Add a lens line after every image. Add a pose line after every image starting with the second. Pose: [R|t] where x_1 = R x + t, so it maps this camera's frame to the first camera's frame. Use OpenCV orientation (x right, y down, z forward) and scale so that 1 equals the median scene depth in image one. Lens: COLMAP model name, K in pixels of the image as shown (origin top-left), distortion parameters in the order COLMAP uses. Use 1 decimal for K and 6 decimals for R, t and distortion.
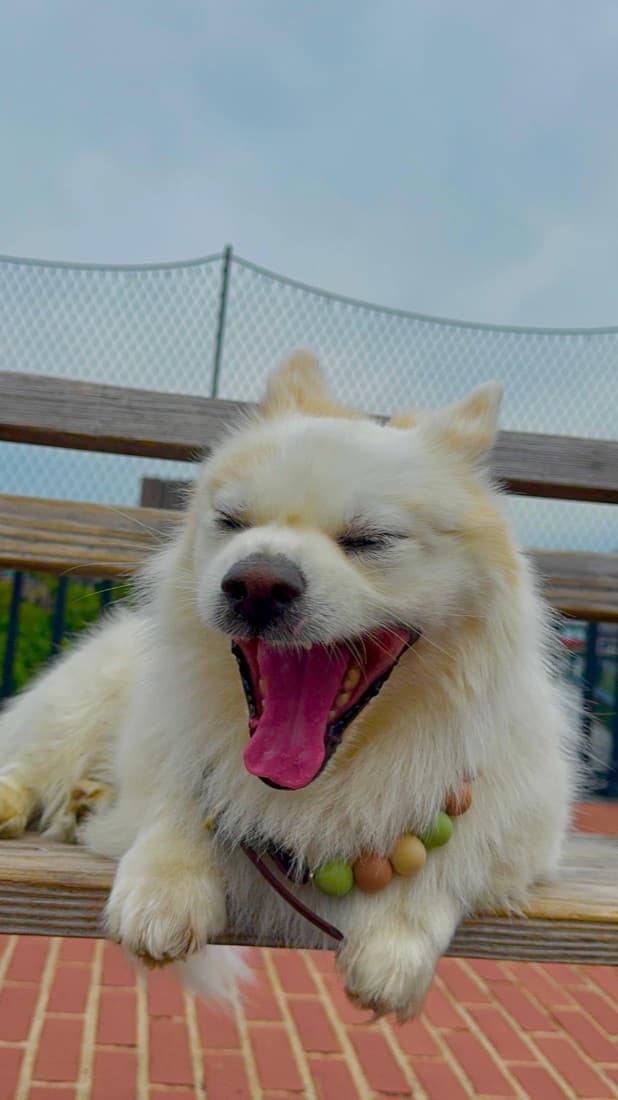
lens RADIAL K [[1116.2, 0, 309.4], [0, 1116.2, 546.2], [0, 0, 1]] dist [-0.003099, 0.000000]
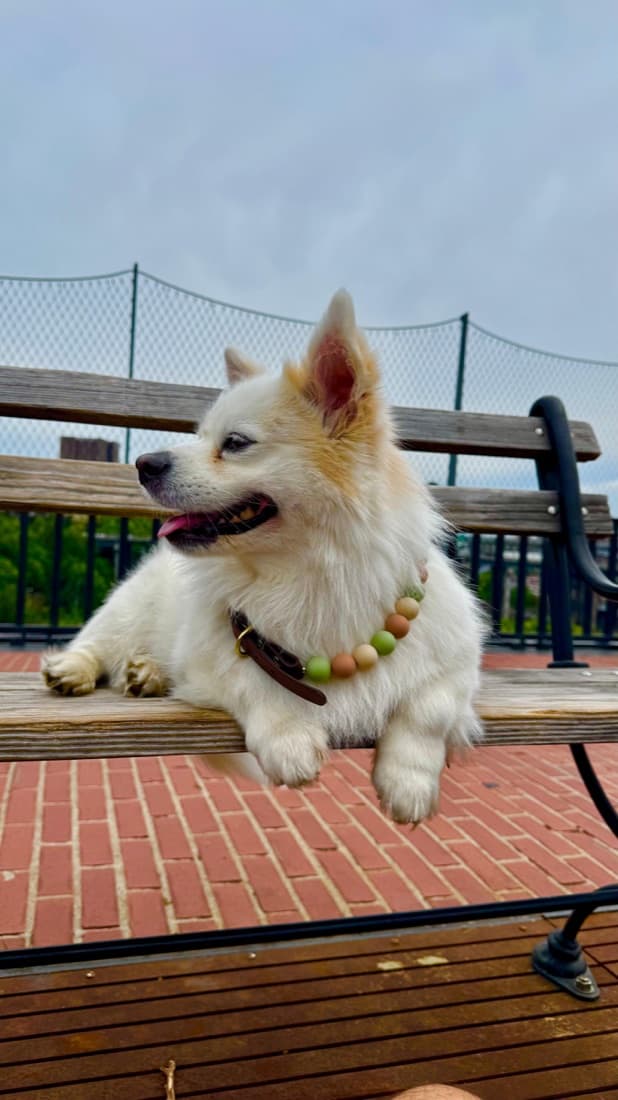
lens RADIAL K [[801.1, 0, 307.7], [0, 801.1, 549.8], [0, 0, 1]] dist [0.040399, -0.007673]
pose [[0.986626, -0.044477, 0.156815, -0.097799], [0.031041, 0.995715, 0.087109, -0.008729], [-0.160018, -0.081077, 0.983779, -0.036922]]
